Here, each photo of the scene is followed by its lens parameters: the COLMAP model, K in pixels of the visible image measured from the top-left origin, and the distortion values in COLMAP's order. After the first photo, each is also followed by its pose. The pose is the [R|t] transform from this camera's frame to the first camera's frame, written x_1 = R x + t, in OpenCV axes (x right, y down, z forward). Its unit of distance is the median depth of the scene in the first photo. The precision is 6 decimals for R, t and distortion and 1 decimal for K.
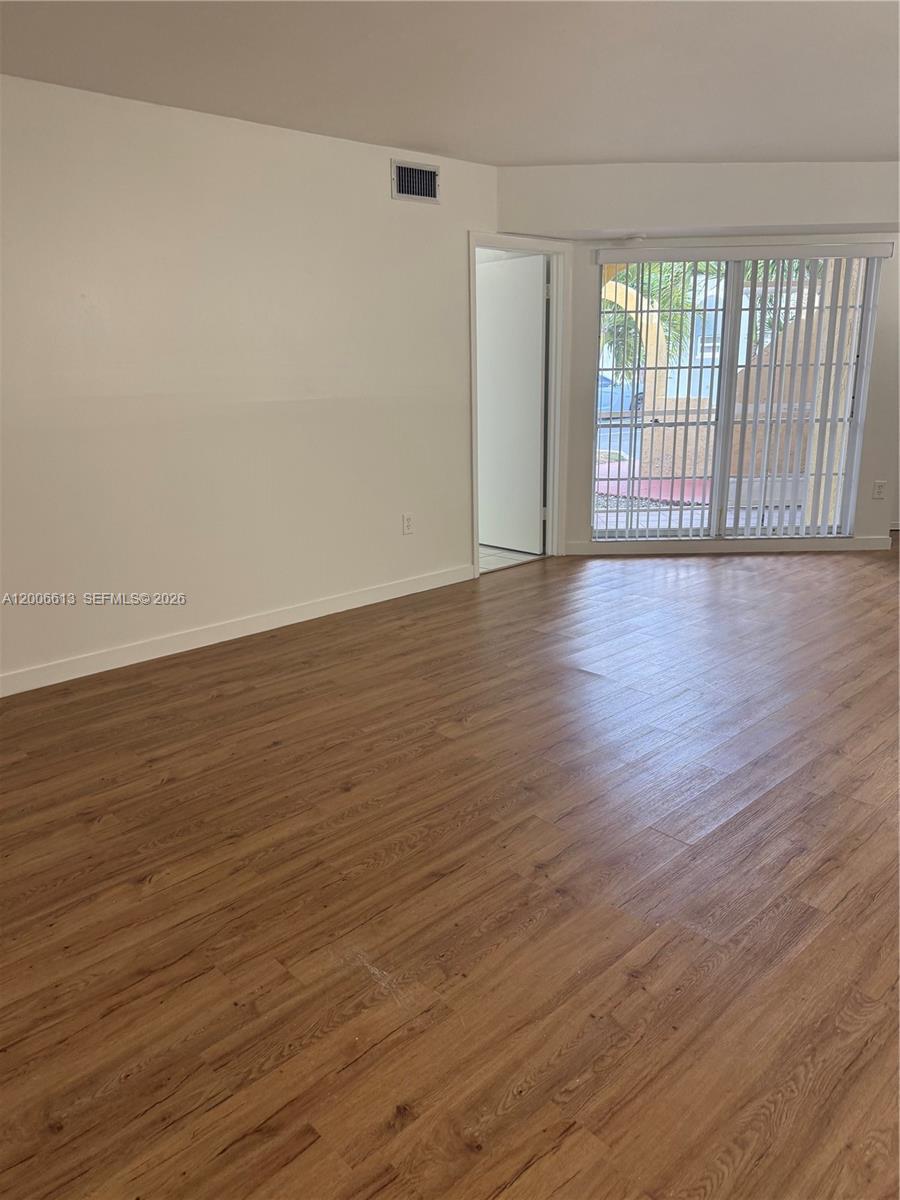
lens RADIAL K [[863.0, 0, 450.0], [0, 863.0, 600.0], [0, 0, 1]] dist [0.102775, -0.203959]
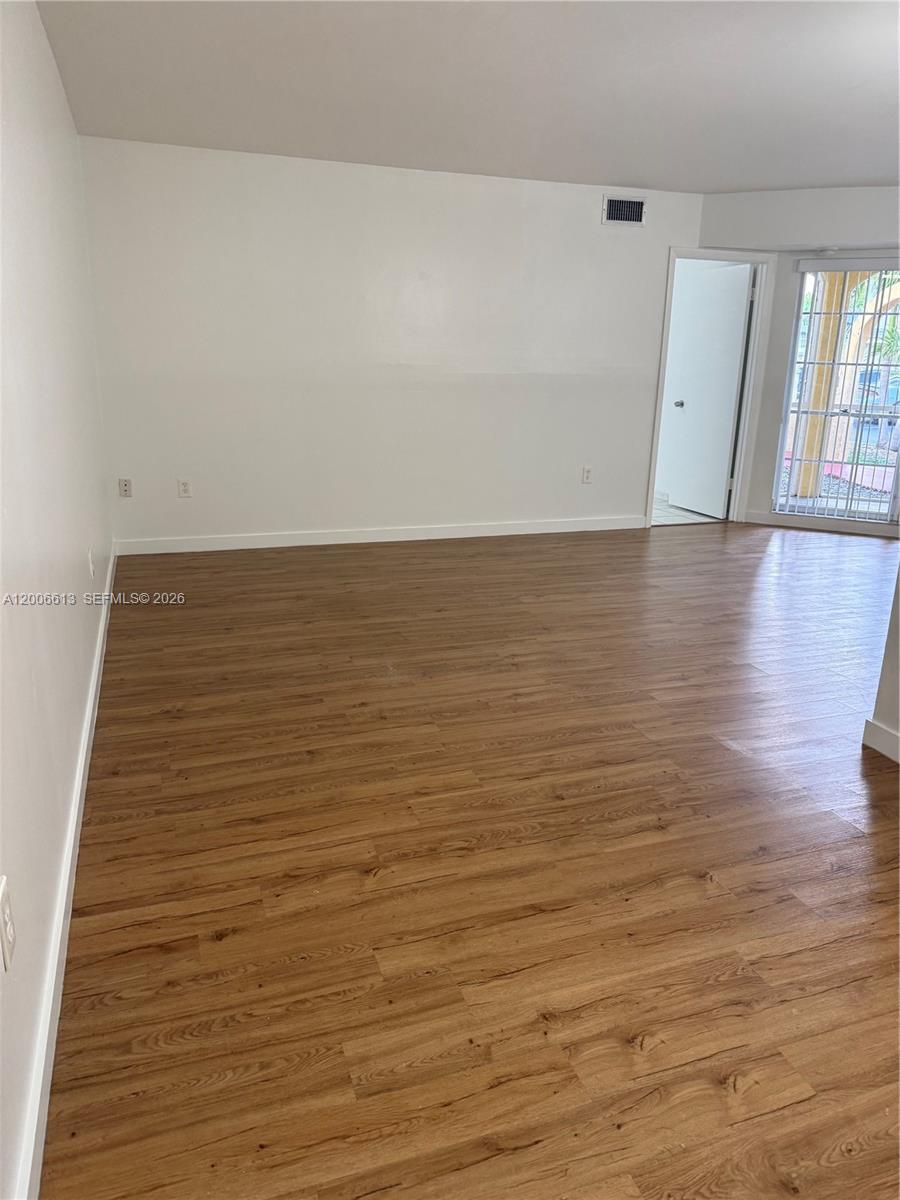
lens RADIAL K [[863.0, 0, 450.0], [0, 863.0, 600.0], [0, 0, 1]] dist [0.102775, -0.203959]
pose [[0.912908, 0.150704, -0.379325, 0.313984], [-0.144340, 0.988489, 0.045345, 0.074721], [0.381792, 0.013356, 0.924152, -0.301667]]
